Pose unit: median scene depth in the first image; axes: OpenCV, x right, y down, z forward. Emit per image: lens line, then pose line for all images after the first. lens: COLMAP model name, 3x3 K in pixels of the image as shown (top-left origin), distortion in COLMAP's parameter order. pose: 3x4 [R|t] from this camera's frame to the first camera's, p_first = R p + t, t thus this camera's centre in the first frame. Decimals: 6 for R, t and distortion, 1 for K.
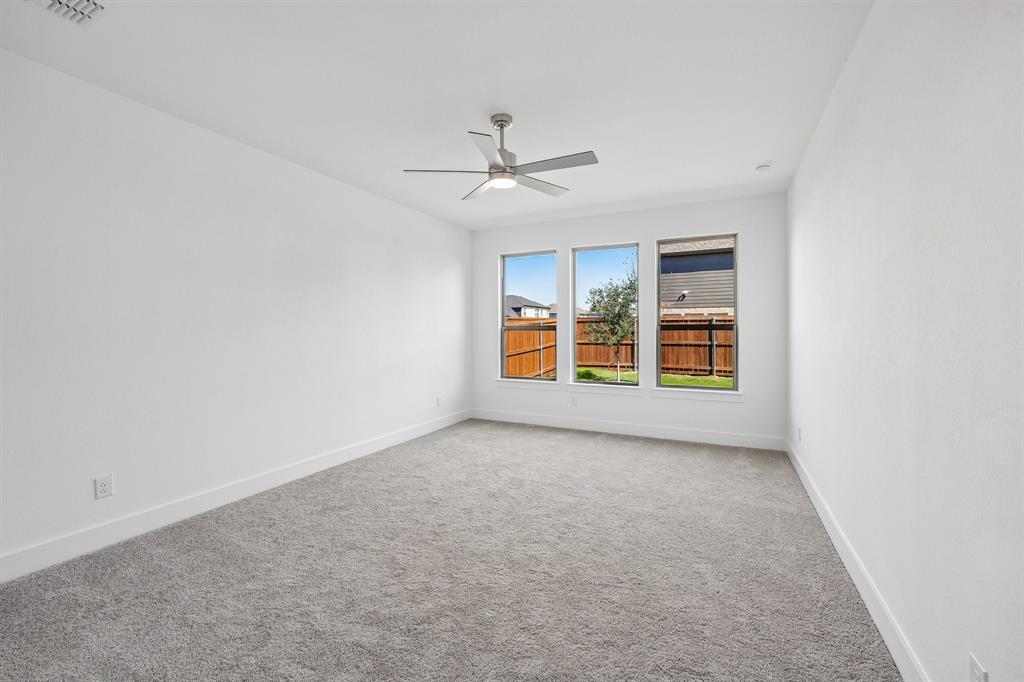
lens RADIAL K [[425.9, 0, 505.6], [0, 425.9, 331.6], [0, 0, 1]] dist [0.001474, -0.000017]
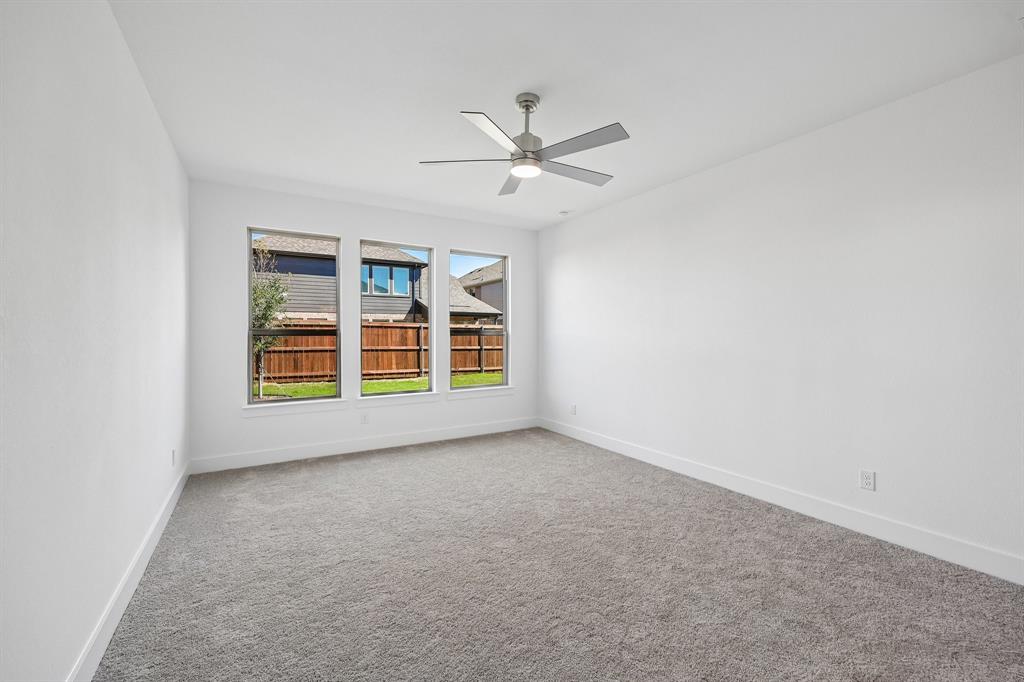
lens RADIAL K [[429.2, 0, 512.0], [0, 429.2, 341.0], [0, 0, 1]] dist [0.000975, 0.000009]
pose [[0.505320, -0.004731, 0.862919, -0.317545], [-0.003384, 0.999966, 0.007464, 0.001255], [-0.862925, -0.006692, 0.505287, 0.229778]]
